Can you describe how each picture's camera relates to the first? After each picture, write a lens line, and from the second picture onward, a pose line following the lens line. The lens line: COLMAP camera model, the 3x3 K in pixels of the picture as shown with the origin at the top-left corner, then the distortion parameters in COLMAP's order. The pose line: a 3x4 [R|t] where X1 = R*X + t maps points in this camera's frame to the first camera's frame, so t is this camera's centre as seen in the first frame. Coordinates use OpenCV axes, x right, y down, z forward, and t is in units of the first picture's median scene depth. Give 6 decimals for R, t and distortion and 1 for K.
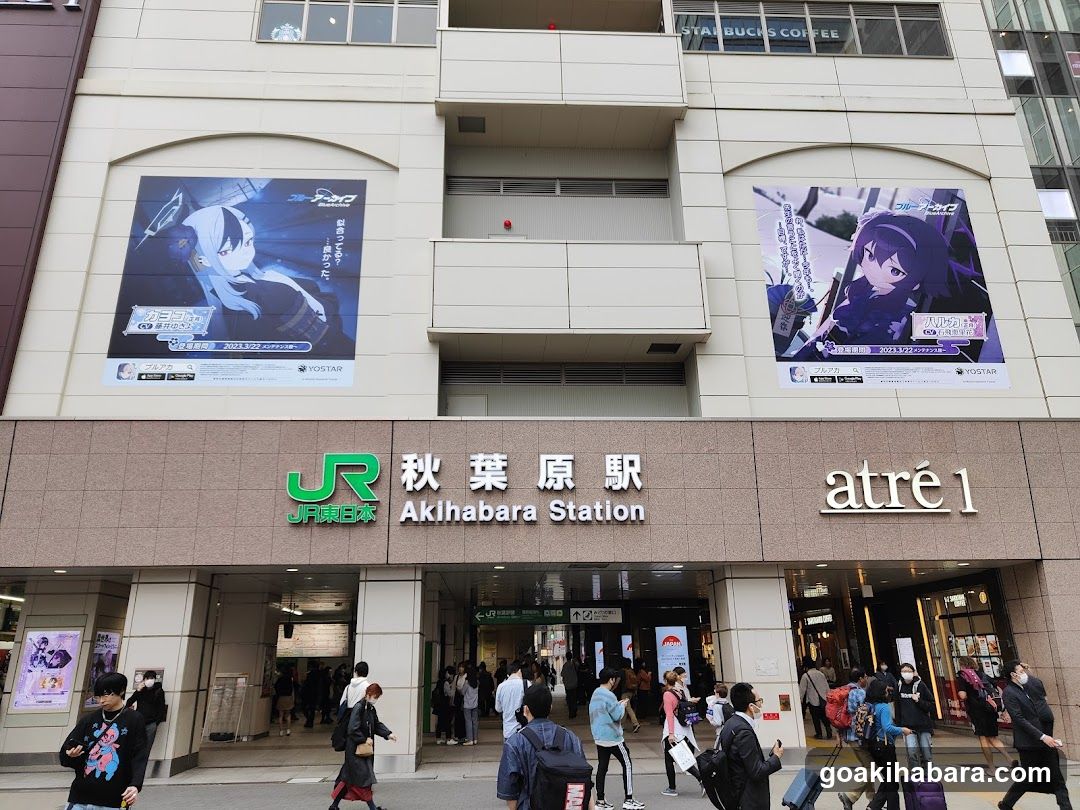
lens RADIAL K [[752.6, 0, 527.1], [0, 752.6, 399.3], [0, 0, 1]] dist [0.032043, -0.025996]
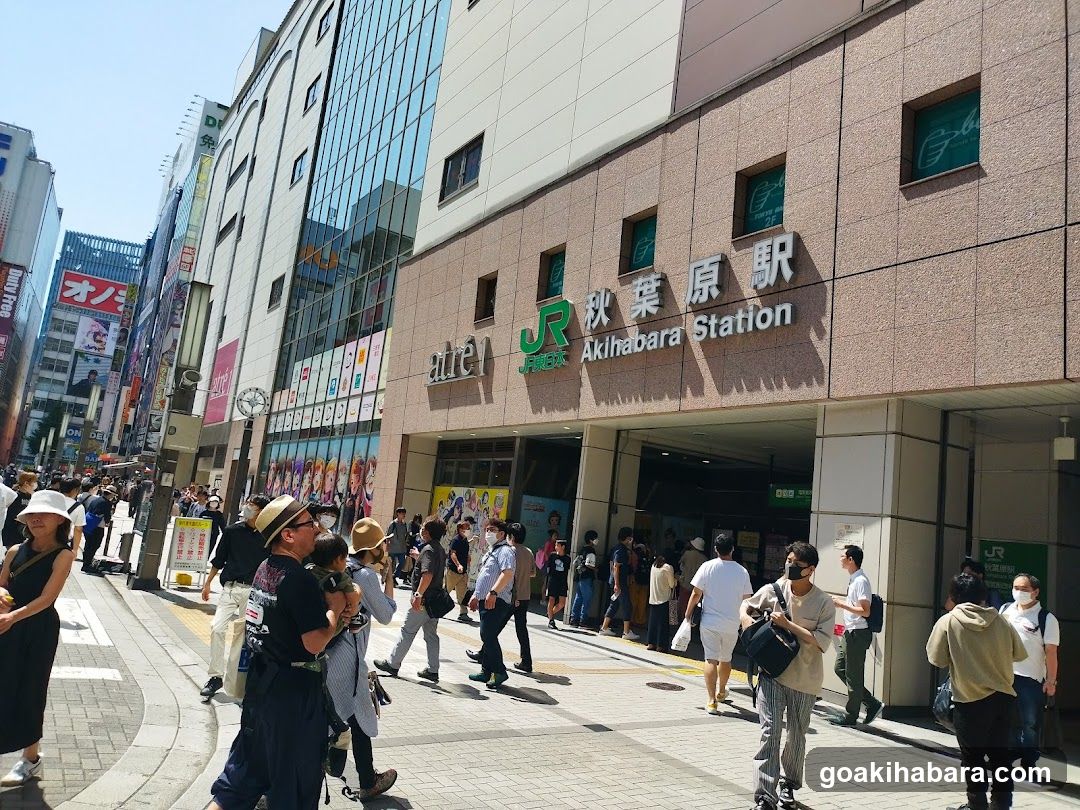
lens RADIAL K [[778.7, 0, 543.2], [0, 778.7, 410.1], [0, 0, 1]] dist [0.024557, -0.025421]
pose [[0.512248, -0.056263, -0.856993, 0.632317], [0.128702, 0.991613, 0.011828, 0.196688], [0.849139, -0.116356, 0.515193, 0.427343]]
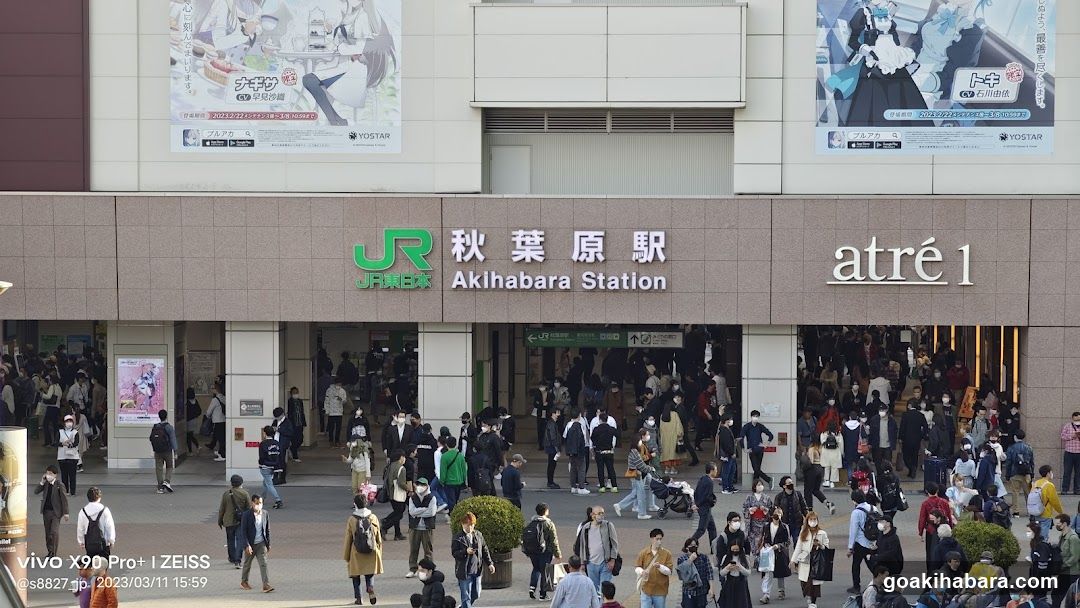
lens RADIAL K [[2862.6, 0, 532.3], [0, 2862.6, 299.7], [0, 0, 1]] dist [0.290342, 0.000000]
pose [[0.994443, 0.021434, -0.103073, 0.392999], [0.019472, 0.924717, 0.380156, -1.438221], [0.103461, -0.380051, 0.919161, -2.925673]]
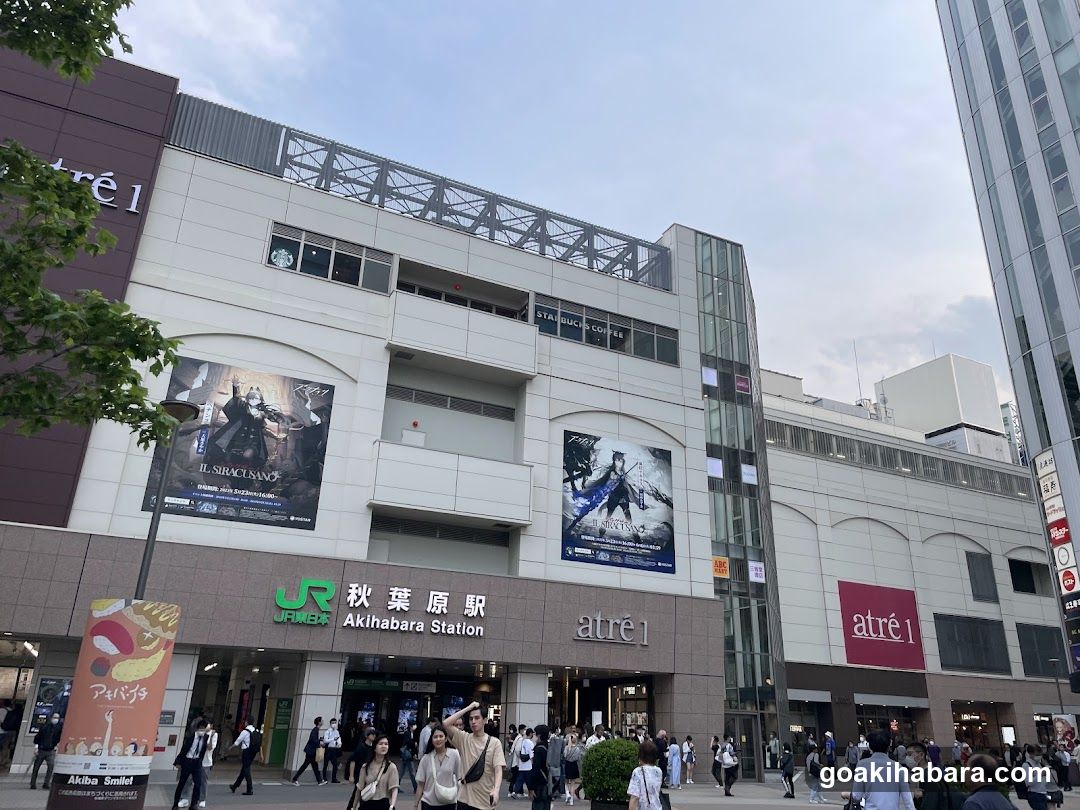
lens RADIAL K [[829.6, 0, 551.4], [0, 829.6, 381.4], [0, 0, 1]] dist [0.054586, -0.018129]
pose [[0.910660, 0.192698, 0.365466, -0.506933], [-0.172858, 0.981133, -0.086594, -0.271855], [-0.375257, 0.015684, 0.926788, -0.835925]]
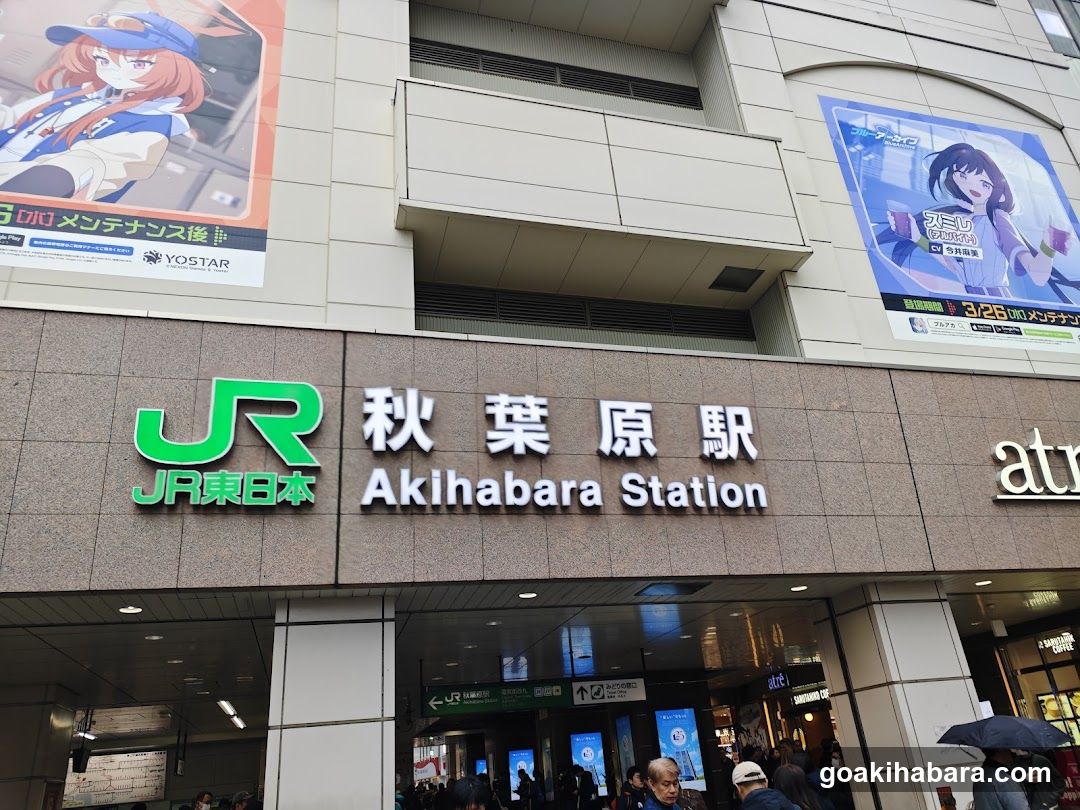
lens RADIAL K [[778.7, 0, 558.5], [0, 778.7, 420.0], [0, 0, 1]] dist [0.024557, -0.025421]
pose [[0.969392, 0.030890, 0.243568, -0.164919], [-0.005239, 0.994431, -0.105263, 0.154417], [-0.245463, 0.100765, 0.964155, 0.411544]]
